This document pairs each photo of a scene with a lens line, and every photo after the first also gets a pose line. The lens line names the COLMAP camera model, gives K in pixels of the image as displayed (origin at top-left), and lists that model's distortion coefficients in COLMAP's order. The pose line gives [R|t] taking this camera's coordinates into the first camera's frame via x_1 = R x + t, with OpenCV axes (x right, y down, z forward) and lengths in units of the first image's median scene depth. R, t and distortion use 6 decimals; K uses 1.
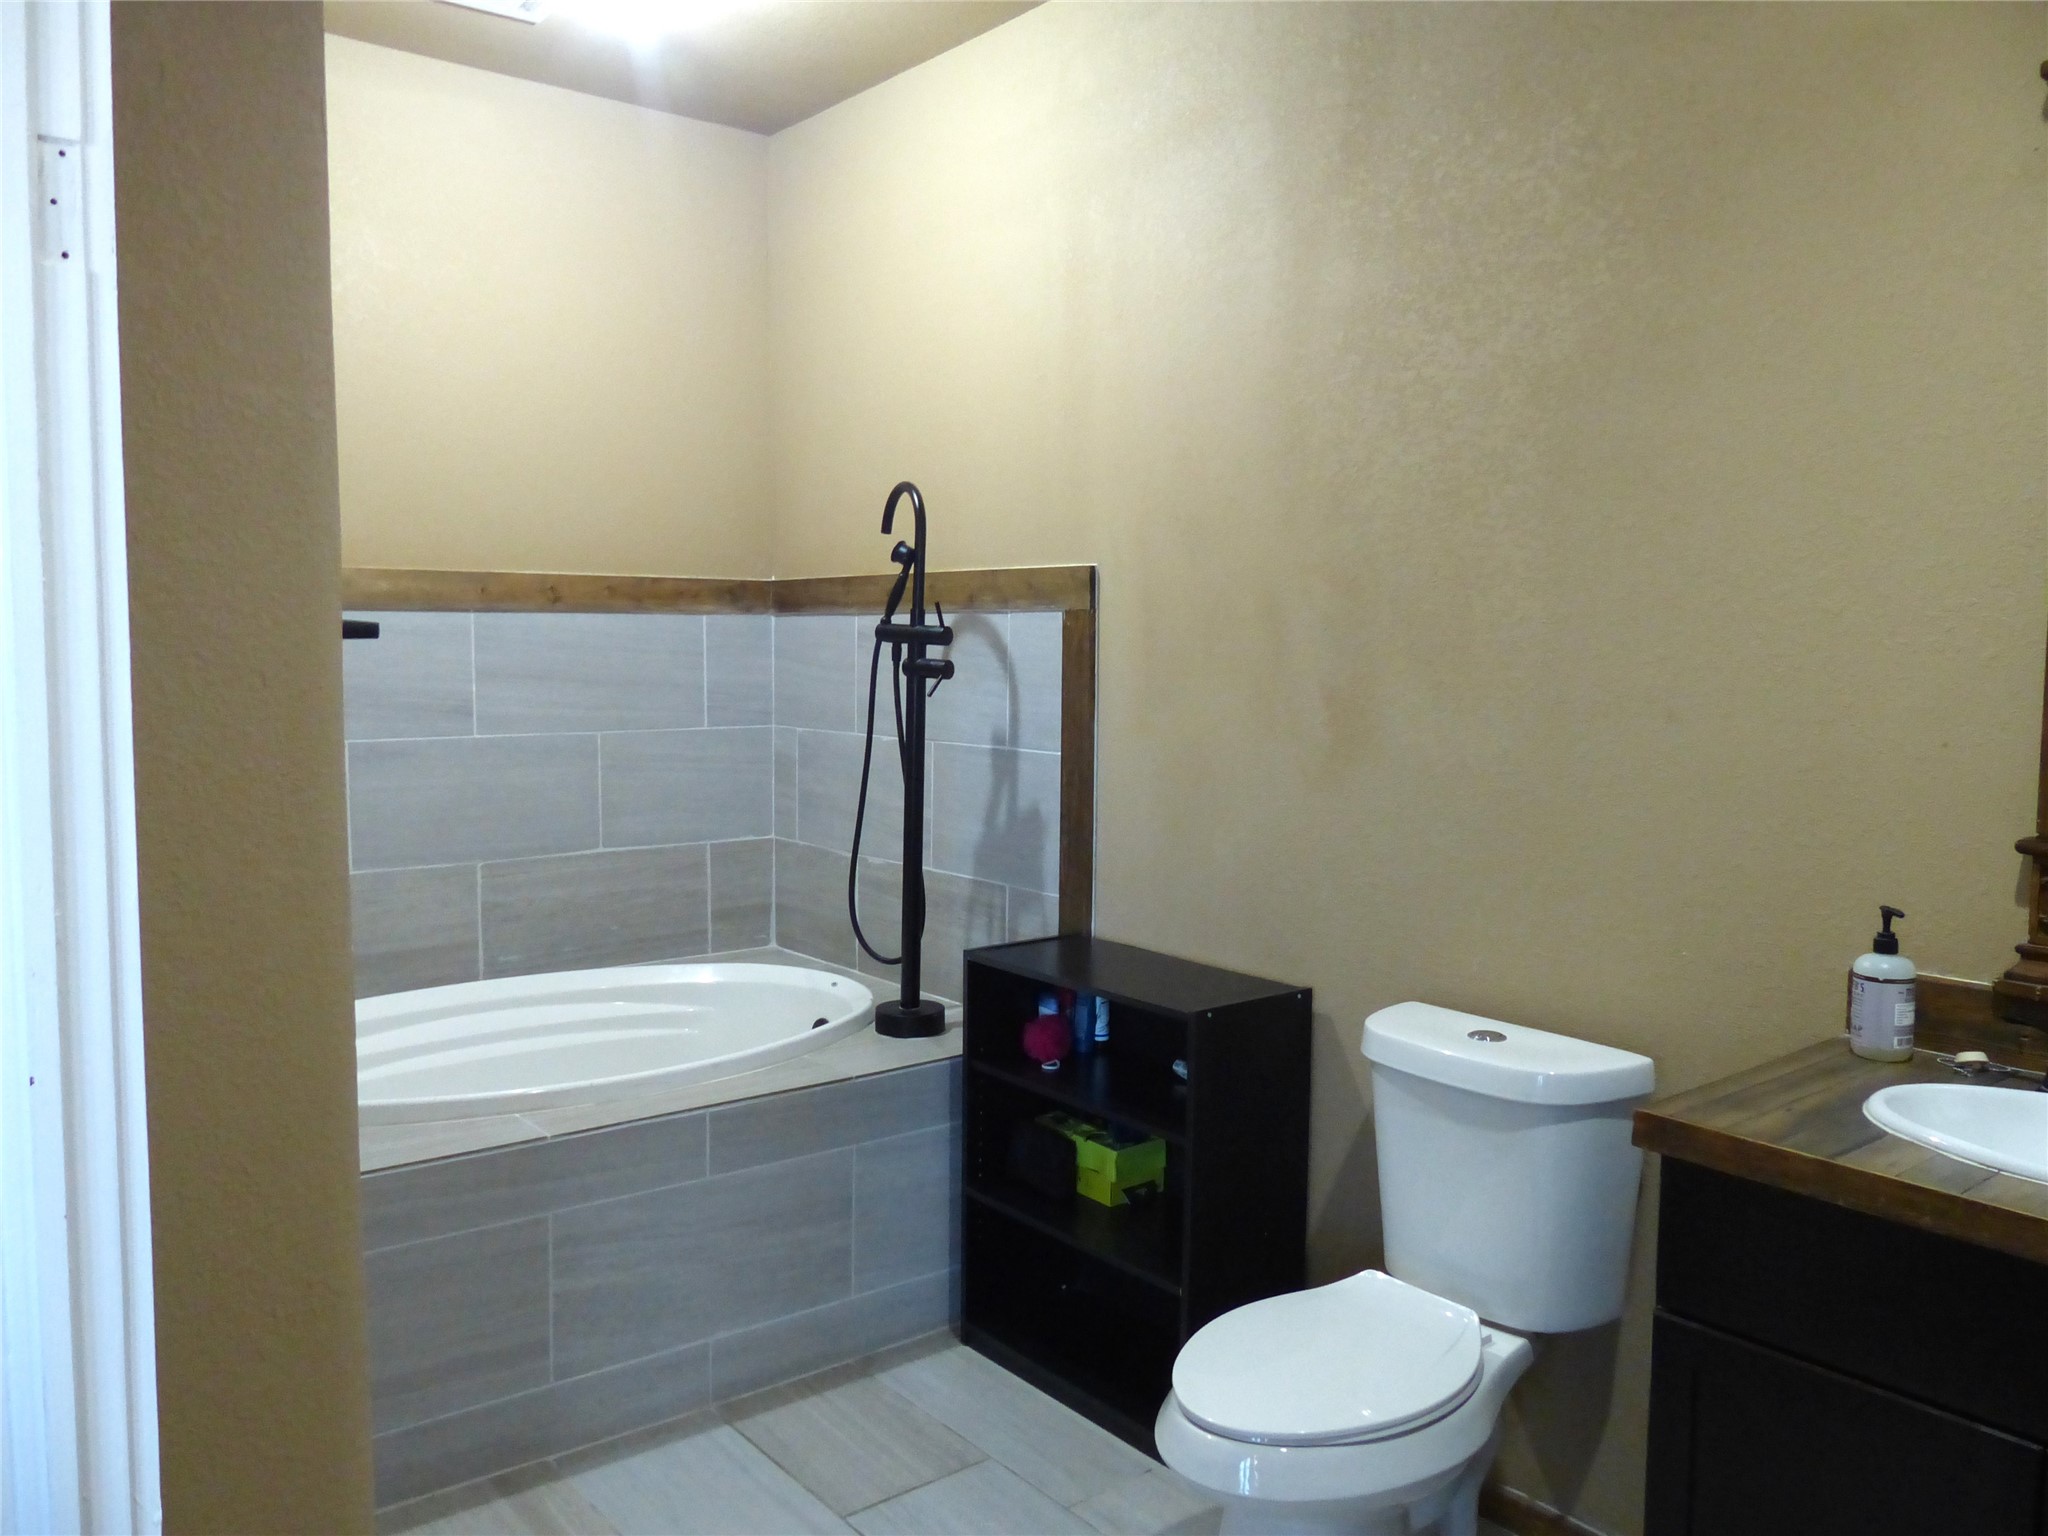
lens RADIAL K [[1544.5, 0, 1022.8], [0, 1544.5, 766.7], [0, 0, 1]] dist [-0.037050, 0.039783]
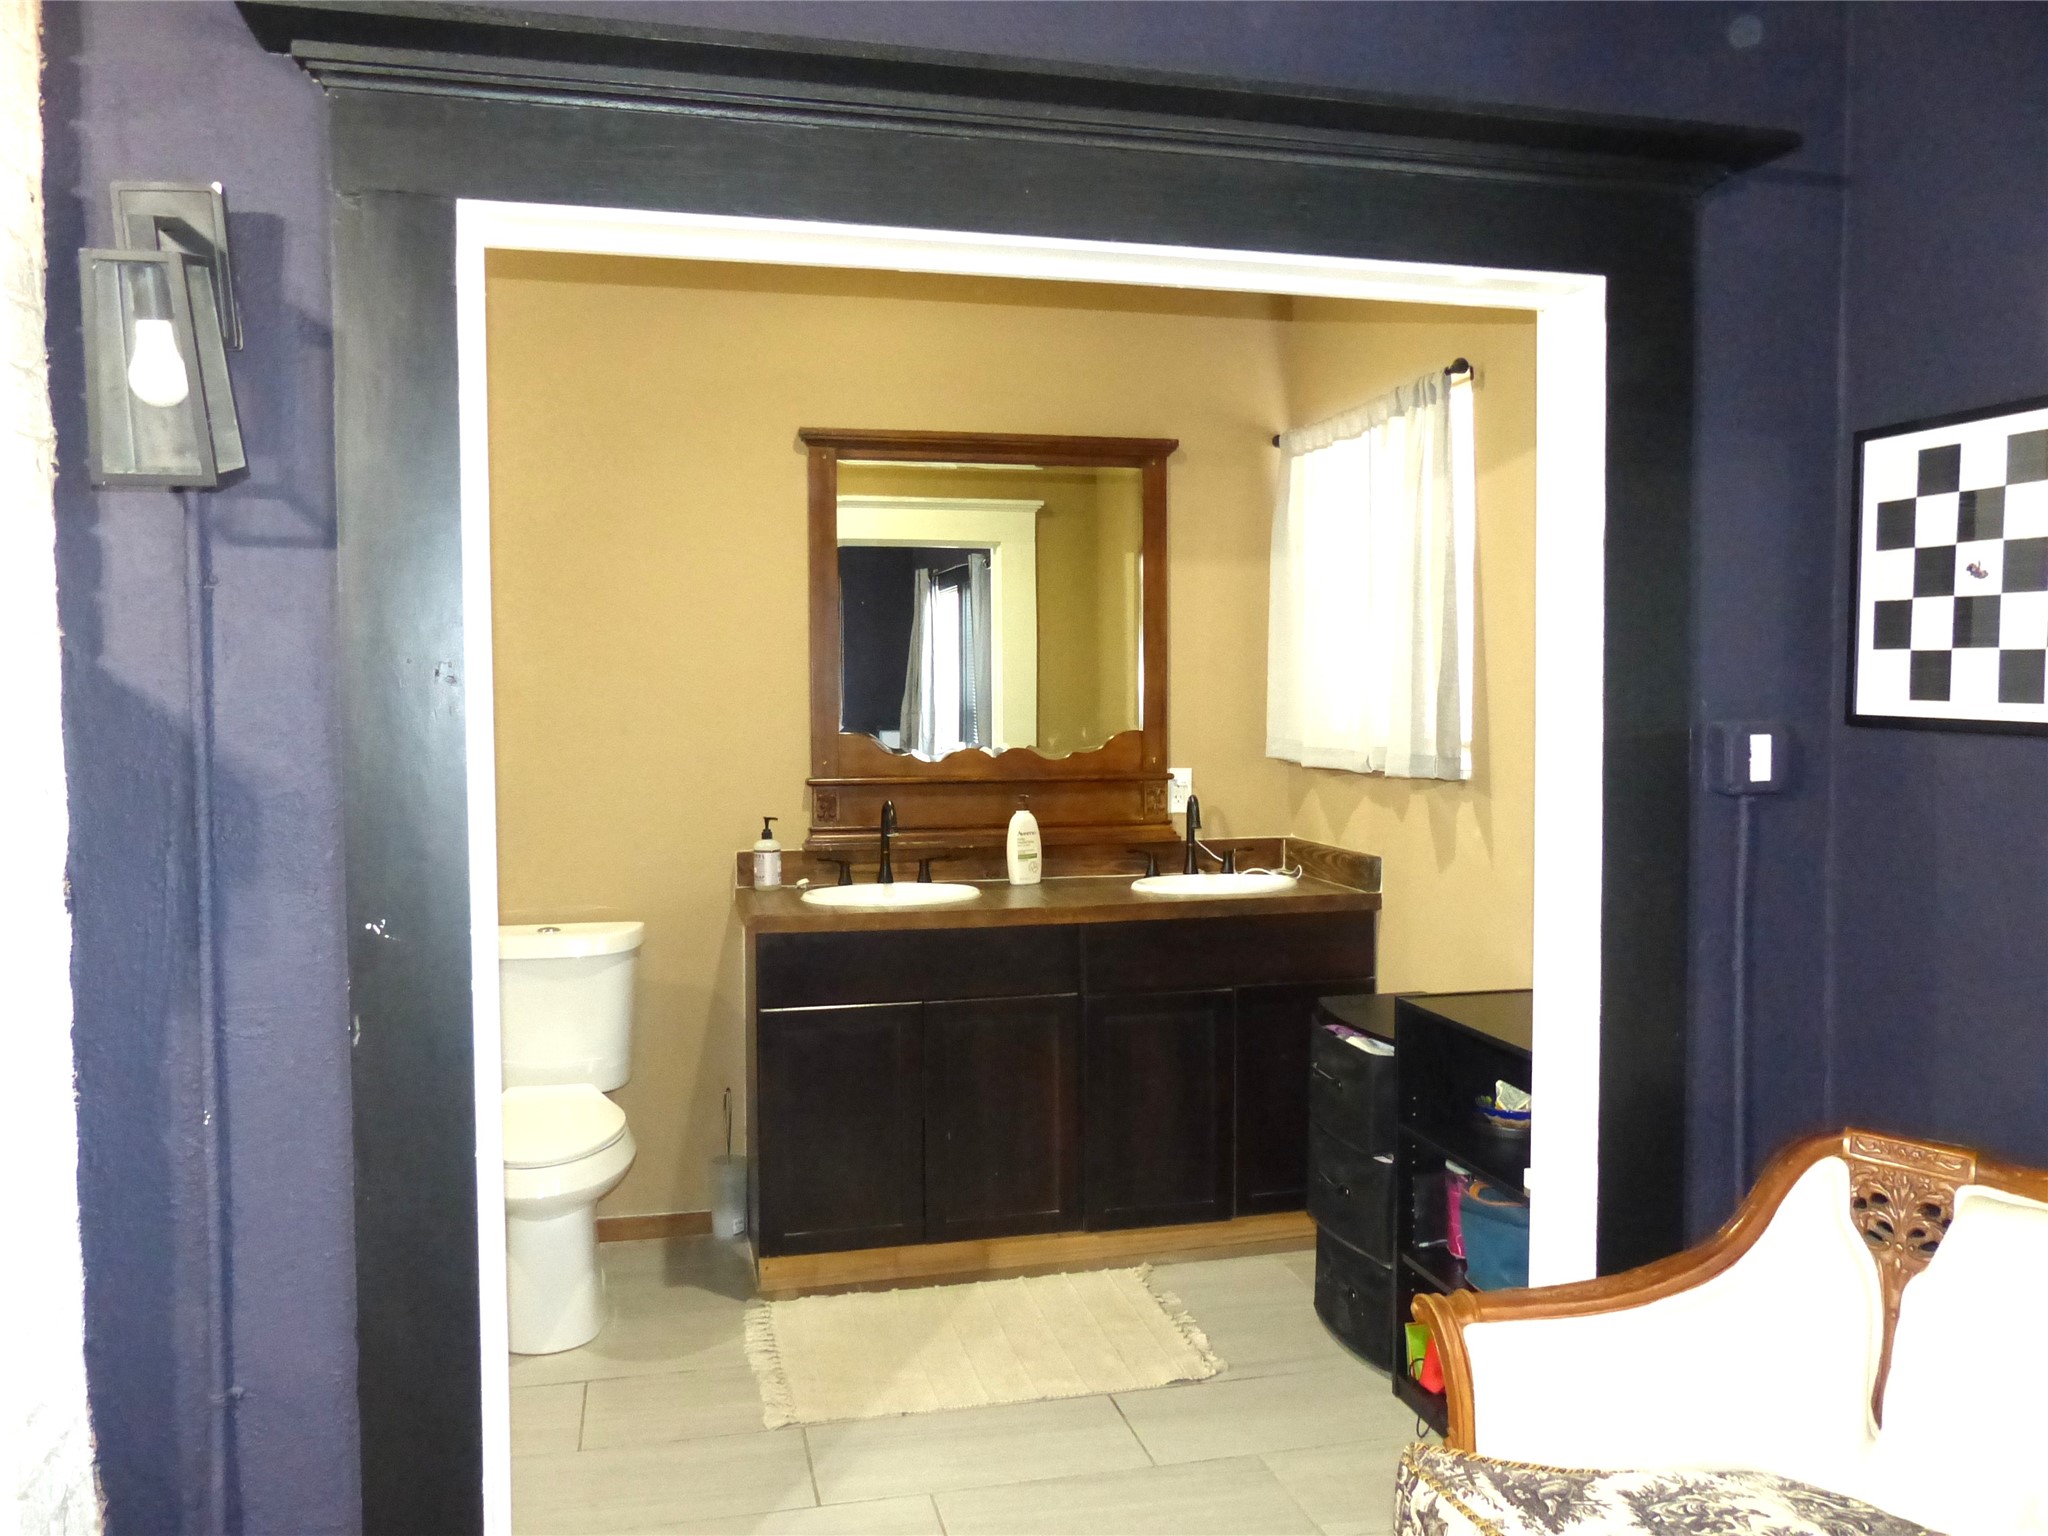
lens RADIAL K [[1544.5, 0, 1023.7], [0, 1544.5, 764.4], [0, 0, 1]] dist [-0.037050, 0.039783]
pose [[0.427468, -0.053909, 0.902422, -1.167671], [0.086174, 0.996105, 0.018686, 0.012337], [-0.899914, 0.069777, 0.430448, -0.213920]]
